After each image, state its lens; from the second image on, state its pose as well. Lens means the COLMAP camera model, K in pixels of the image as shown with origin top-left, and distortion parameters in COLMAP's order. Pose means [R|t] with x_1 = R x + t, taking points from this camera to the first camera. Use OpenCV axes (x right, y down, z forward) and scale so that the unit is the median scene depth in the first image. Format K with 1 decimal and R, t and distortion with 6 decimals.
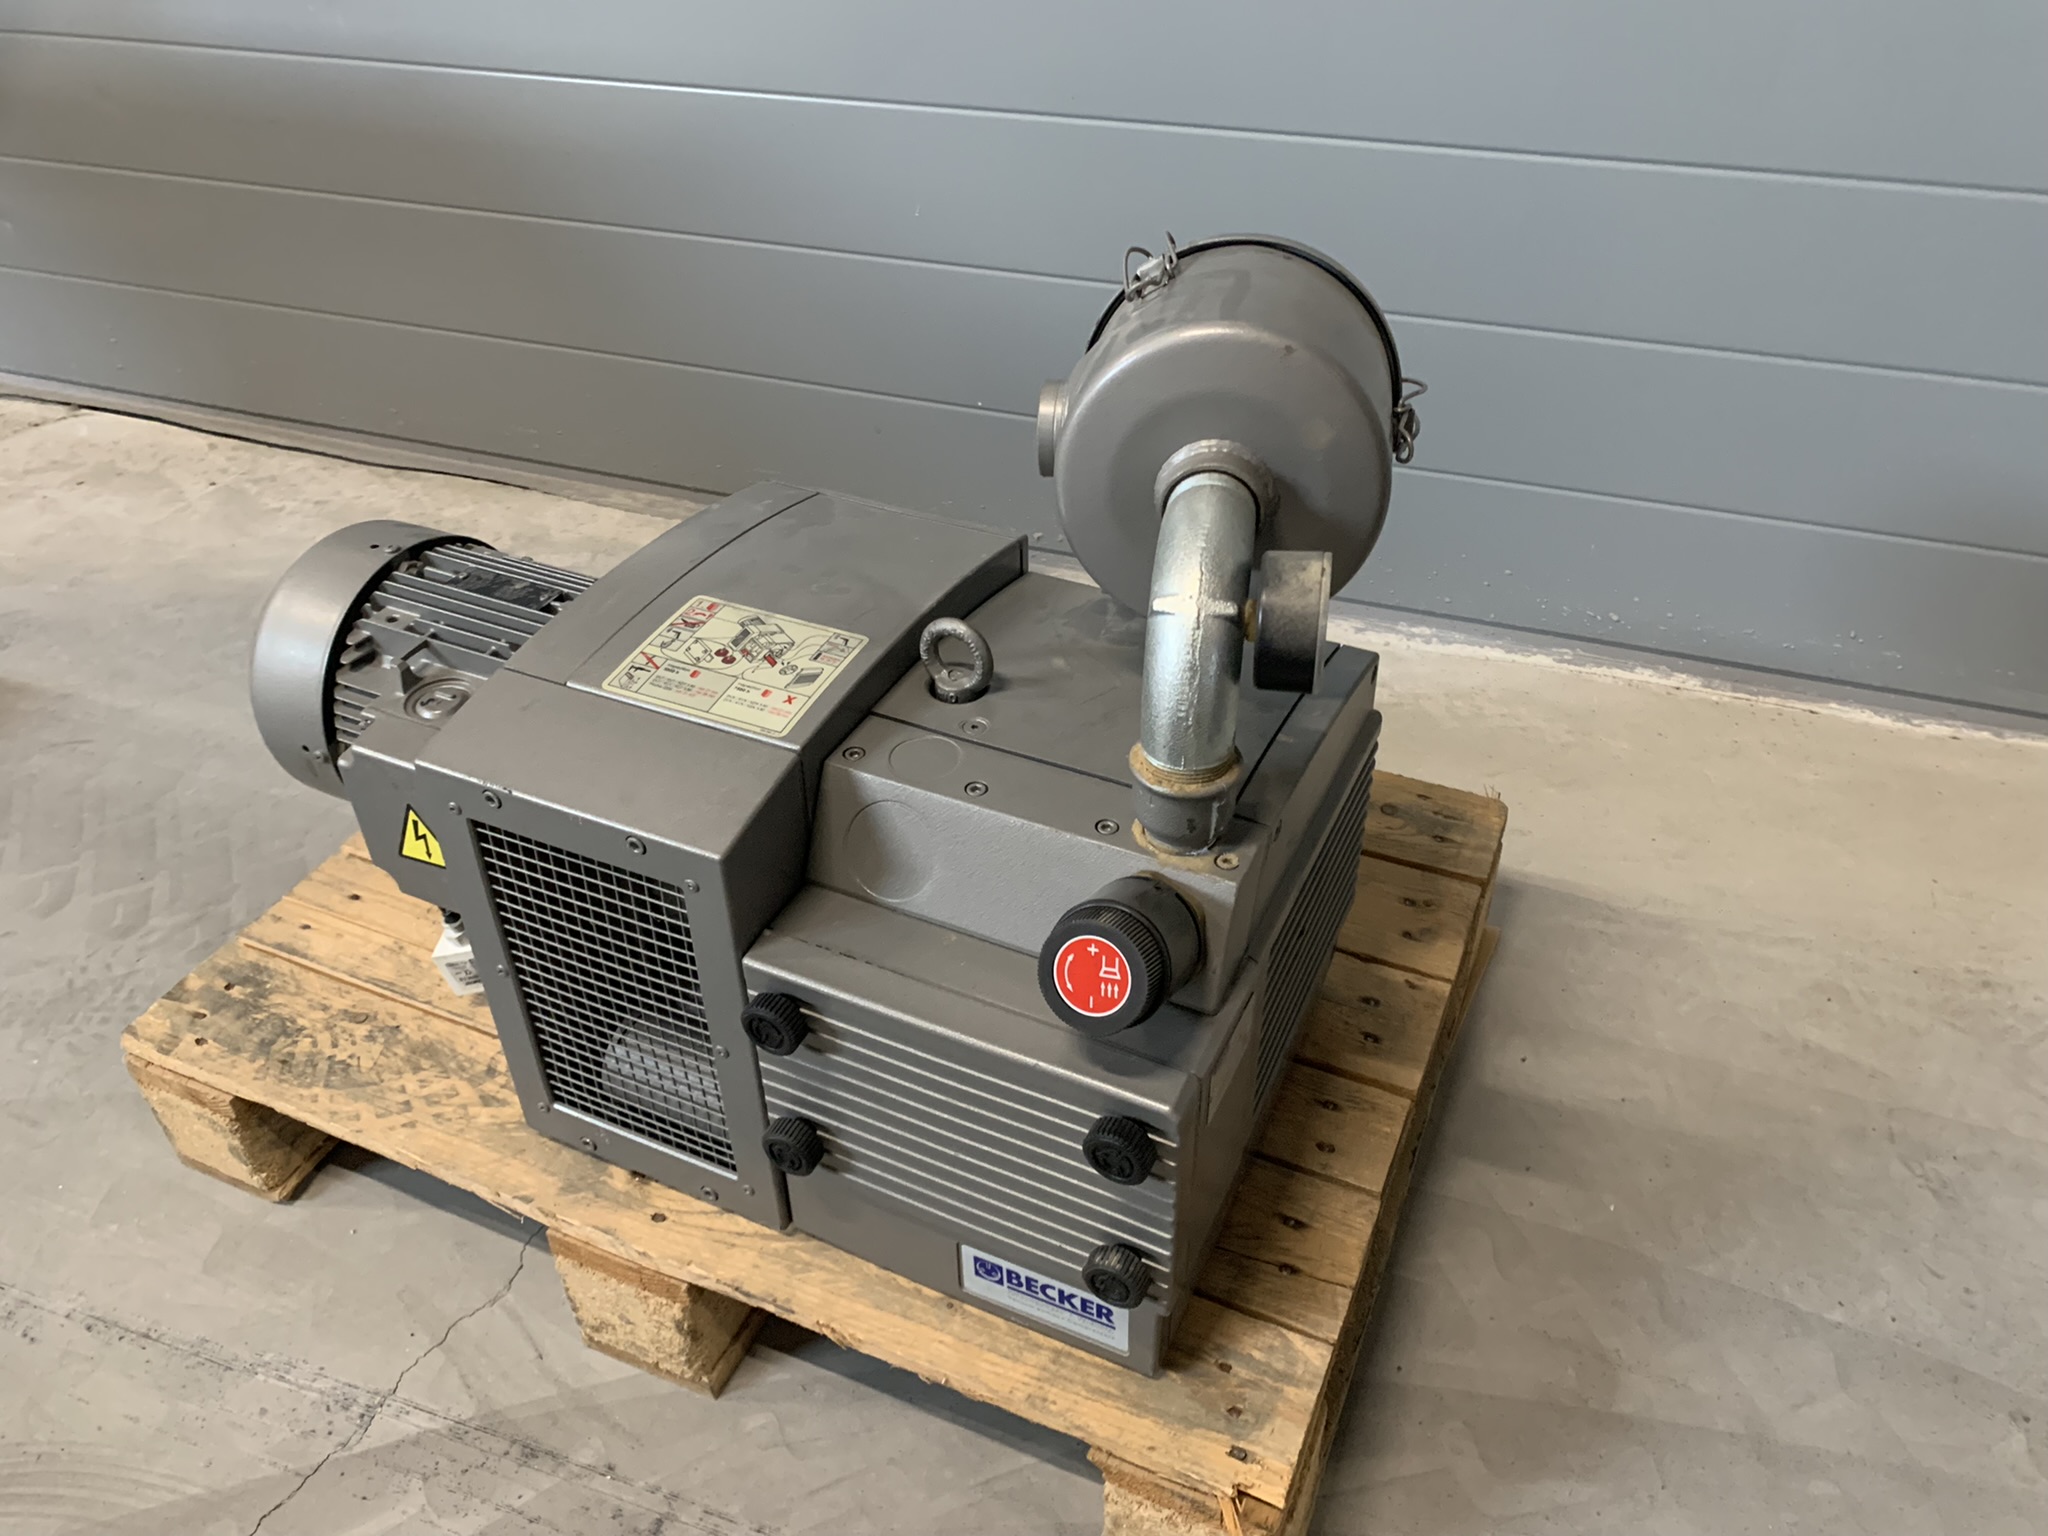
lens RADIAL K [[1570.7, 0, 1024.0], [0, 1570.7, 739.2], [0, 0, 1]] dist [0.026381, -0.020969]
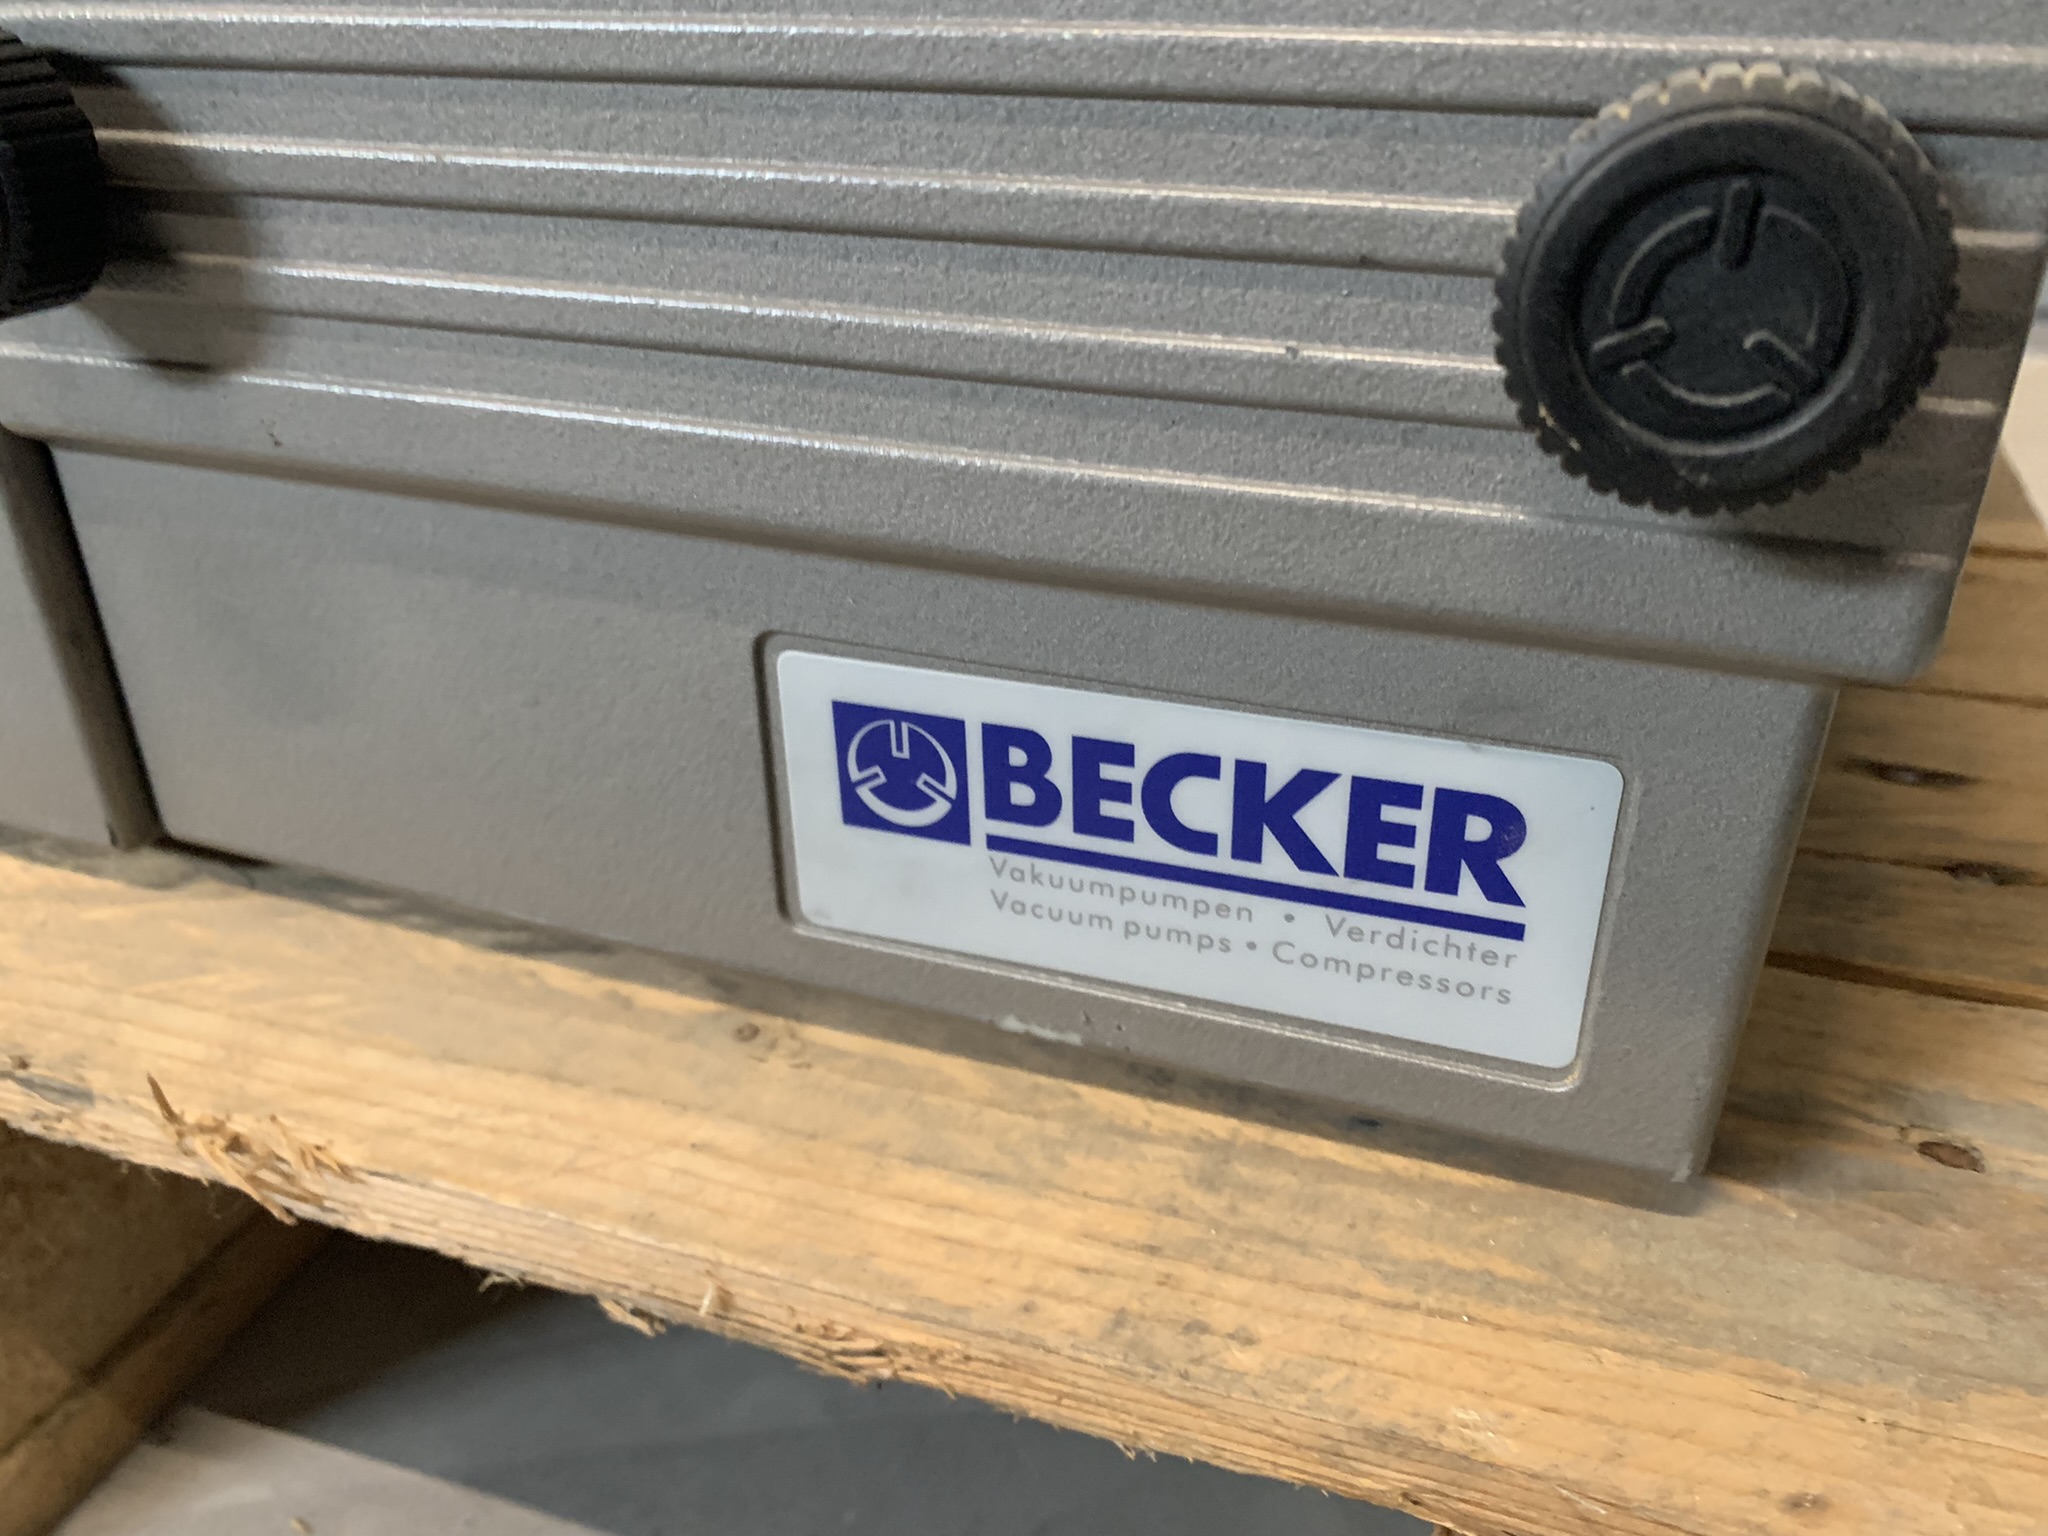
lens RADIAL K [[1570.7, 0, 1032.6], [0, 1570.7, 773.2], [0, 0, 1]] dist [0.026381, -0.020969]
pose [[0.996077, -0.035733, 0.080957, -0.019628], [0.046632, 0.989472, -0.137008, 0.331917], [-0.075208, 0.140246, 0.987256, 0.698792]]
